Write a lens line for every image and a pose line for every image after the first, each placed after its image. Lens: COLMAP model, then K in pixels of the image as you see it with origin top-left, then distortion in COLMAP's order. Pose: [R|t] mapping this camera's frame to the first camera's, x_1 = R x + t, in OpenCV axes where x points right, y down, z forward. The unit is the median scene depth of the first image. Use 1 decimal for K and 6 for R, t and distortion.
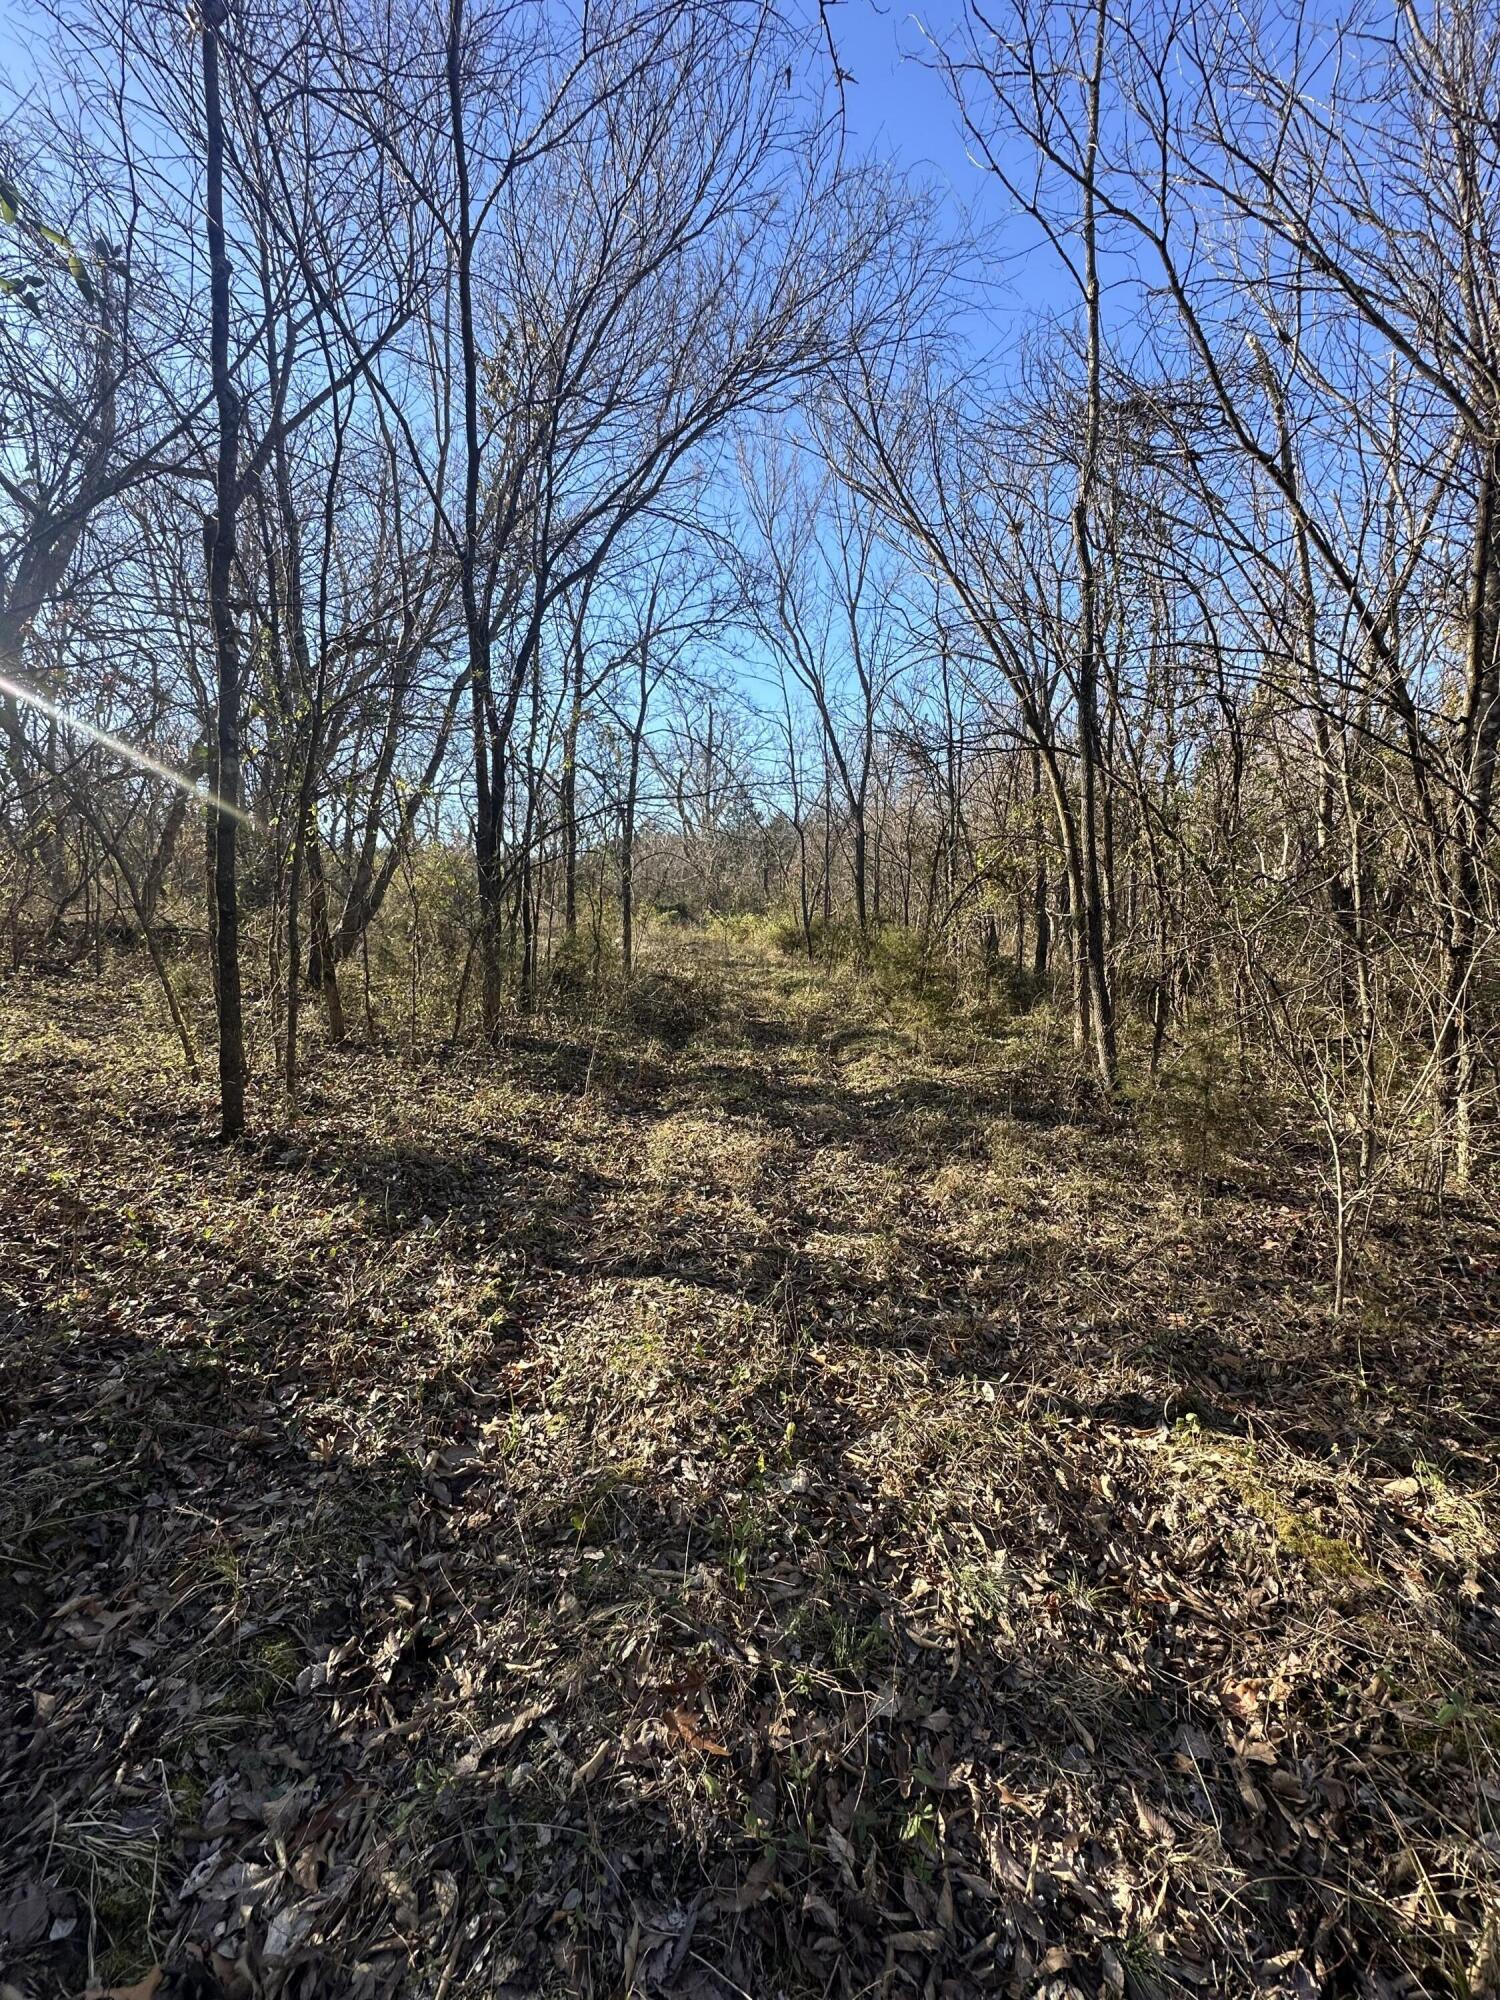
lens RADIAL K [[804.2, 0, 750.0], [0, 804.2, 995.9], [0, 0, 1]] dist [-0.009245, -0.000206]
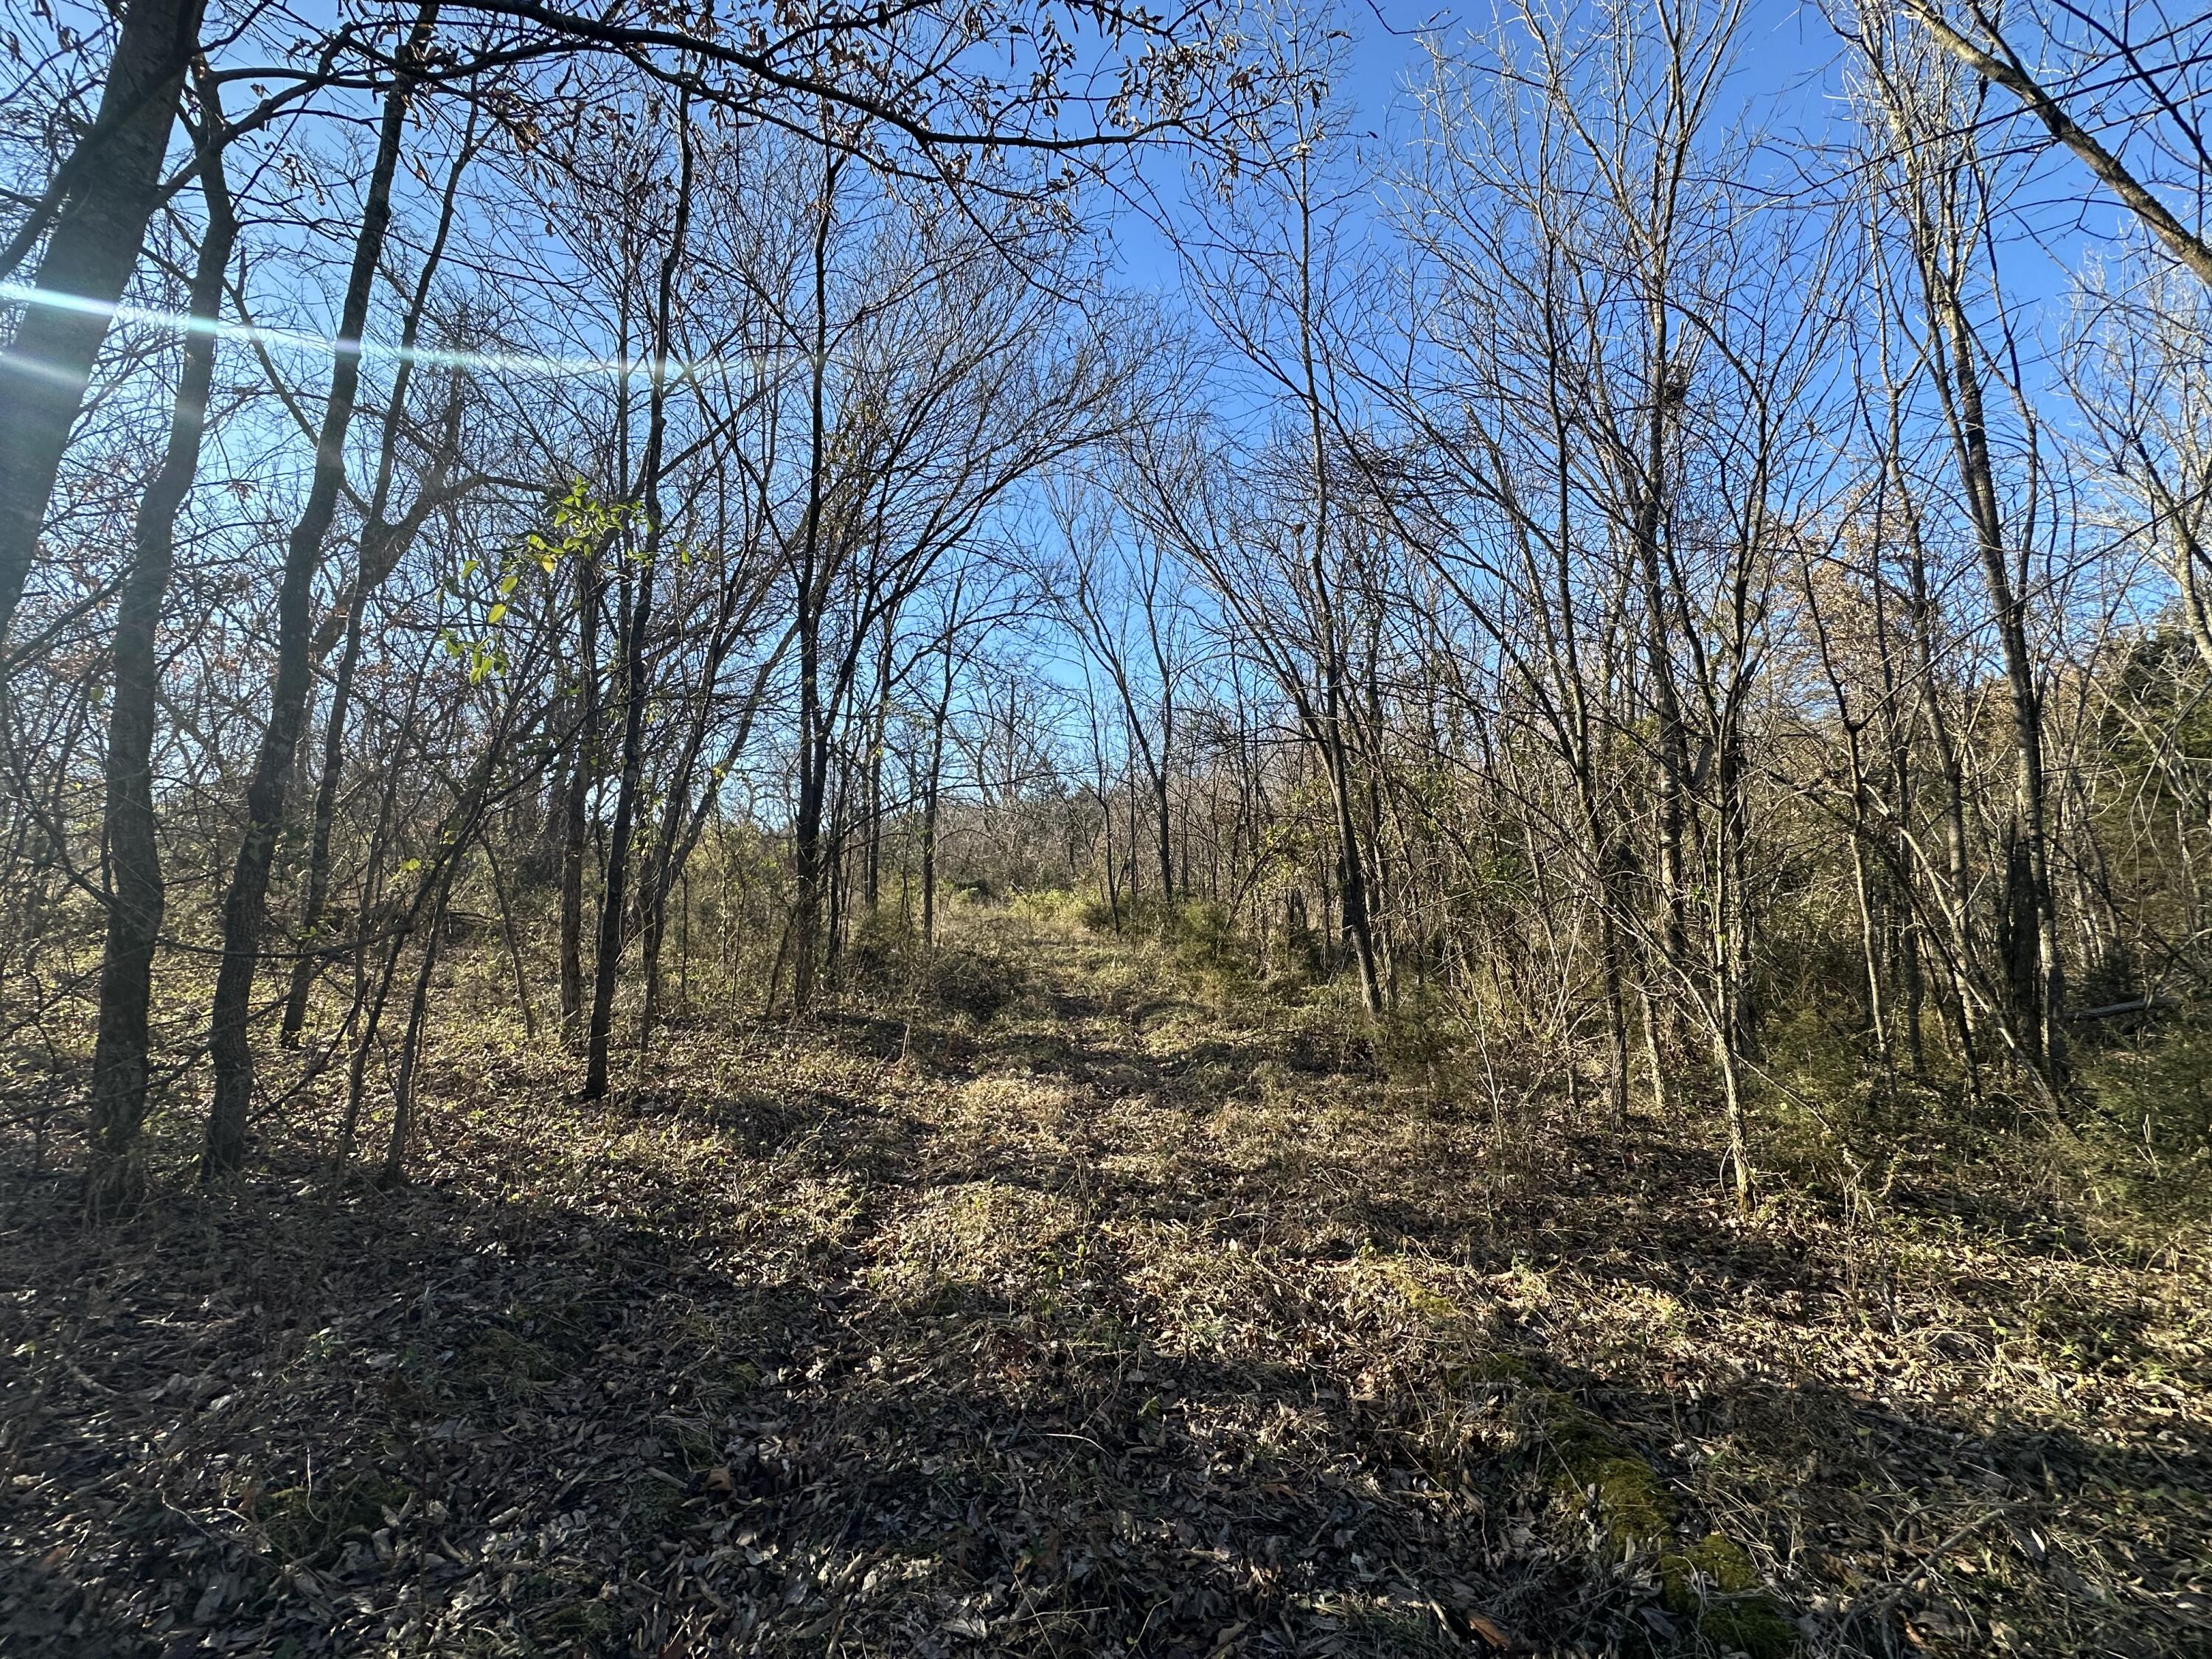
lens RADIAL K [[889.5, 0, 1102.5], [0, 889.5, 828.6], [0, 0, 1]] dist [-0.009245, -0.000206]
pose [[0.998516, -0.010866, 0.053371, 0.004257], [0.019769, 0.985376, -0.169243, 0.024216], [-0.050751, 0.170047, 0.984128, -0.226256]]
